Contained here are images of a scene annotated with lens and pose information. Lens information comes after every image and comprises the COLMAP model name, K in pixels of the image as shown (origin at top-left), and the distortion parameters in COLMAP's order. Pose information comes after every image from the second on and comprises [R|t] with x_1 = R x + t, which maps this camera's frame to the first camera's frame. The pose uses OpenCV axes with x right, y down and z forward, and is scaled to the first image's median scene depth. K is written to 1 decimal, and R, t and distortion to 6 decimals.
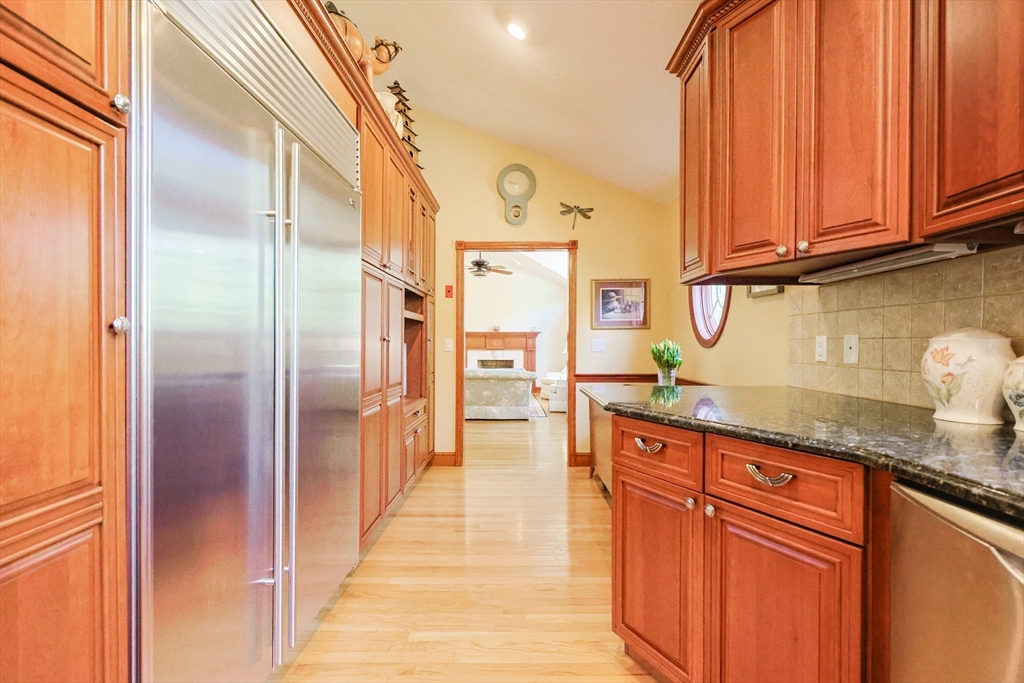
lens RADIAL K [[442.1, 0, 512.0], [0, 442.1, 341.5], [0, 0, 1]] dist [-0.001415, -0.000297]
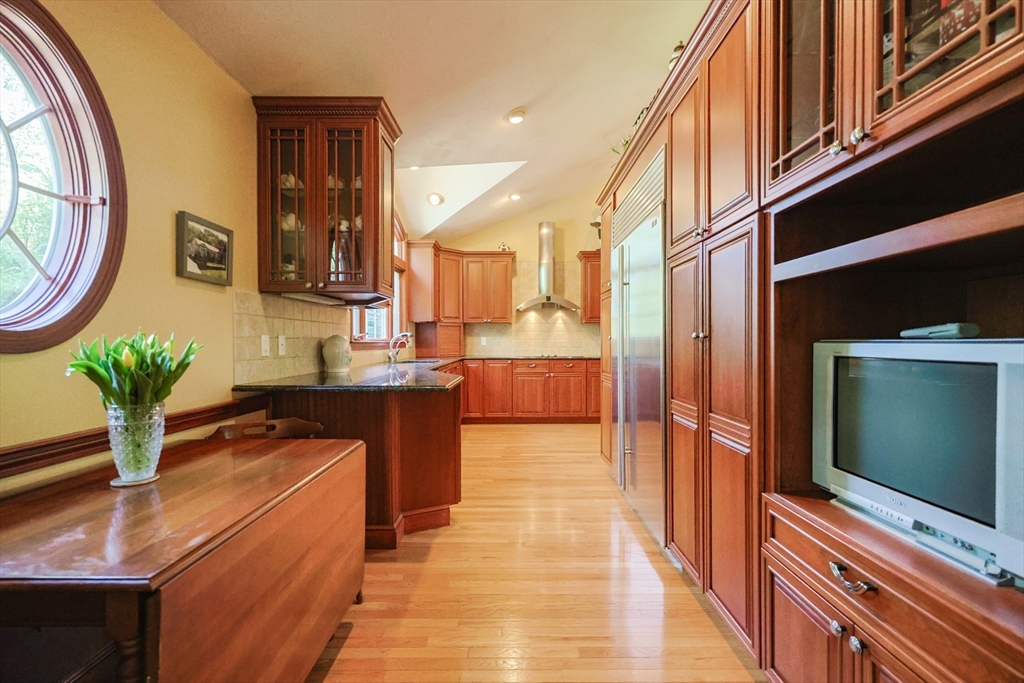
lens RADIAL K [[444.8, 0, 516.1], [0, 444.8, 345.2], [0, 0, 1]] dist [0.000725, 0.000459]
pose [[-0.999928, 0.000086, -0.012015, 0.014224], [0.000037, 0.999992, 0.004040, 0.006187], [0.012016, 0.004039, -0.999920, 1.370333]]
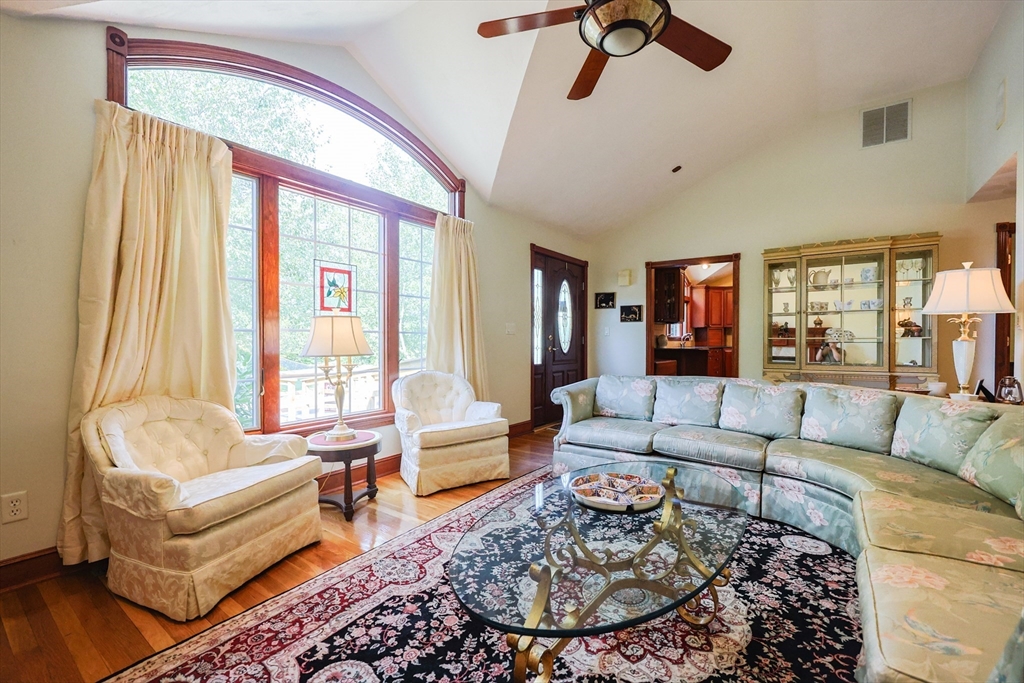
lens RADIAL K [[444.8, 0, 516.1], [0, 444.8, 345.2], [0, 0, 1]] dist [0.000725, 0.000459]
pose [[-0.820692, 0.003134, 0.571362, -0.430077], [0.005012, 0.999986, 0.001714, 0.045341], [-0.571349, 0.004270, -0.820696, 3.189990]]
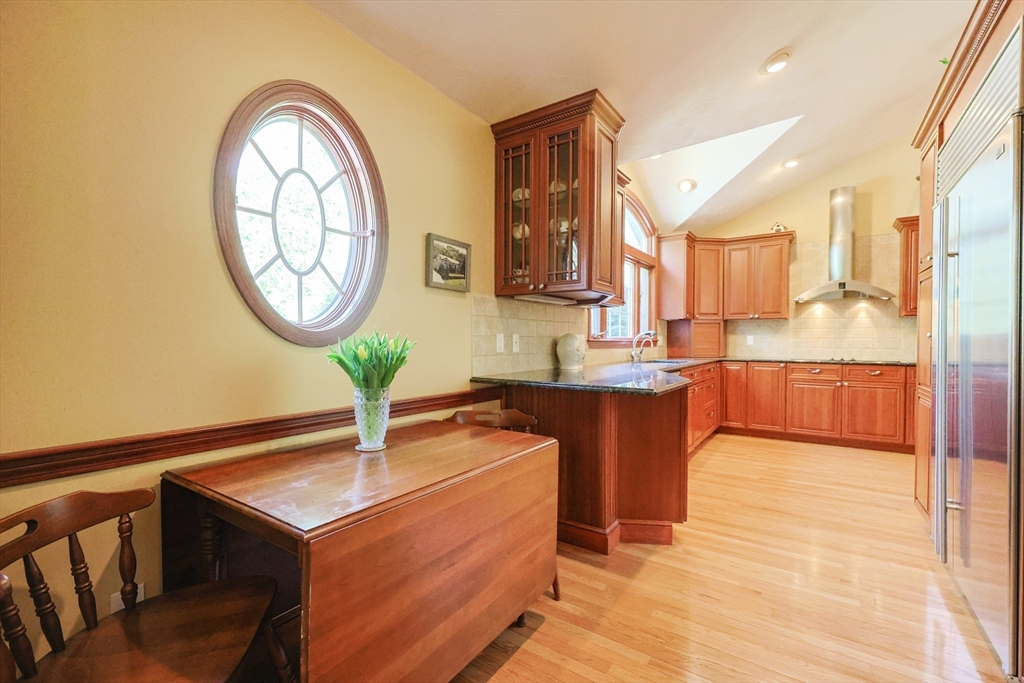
lens RADIAL K [[440.5, 0, 514.1], [0, 440.5, 345.7], [0, 0, 1]] dist [-0.000511, -0.000032]
pose [[-0.828663, -0.010106, 0.559657, -0.064194], [-0.005856, 0.999939, 0.009384, 0.006517], [-0.559717, 0.004499, -0.828672, 1.295066]]
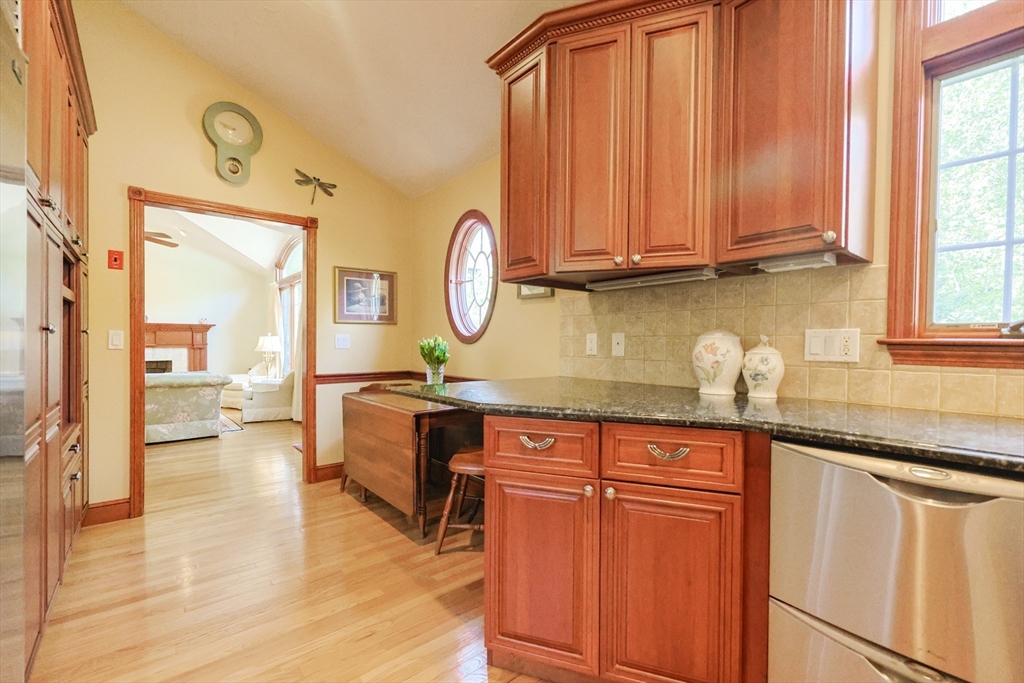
lens RADIAL K [[444.8, 0, 516.1], [0, 444.8, 345.2], [0, 0, 1]] dist [0.000725, 0.000459]
pose [[0.757816, -0.001795, 0.652465, -0.162178], [-0.008302, 0.999889, 0.012393, 0.003242], [-0.652415, -0.014809, 0.757717, 0.123694]]
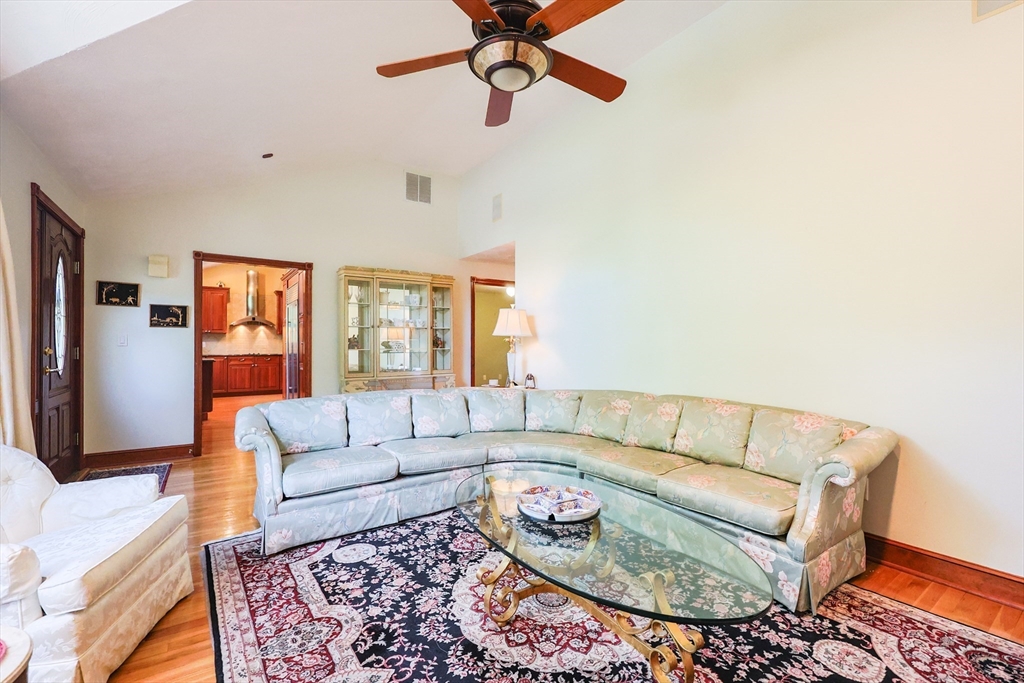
lens RADIAL K [[451.1, 0, 517.1], [0, 451.1, 331.2], [0, 0, 1]] dist [0.000020, -0.000023]
pose [[-0.814597, -0.008515, -0.579964, 0.184518], [0.011304, 0.999469, -0.030552, 0.018129], [0.579917, -0.031444, -0.814069, 3.128230]]
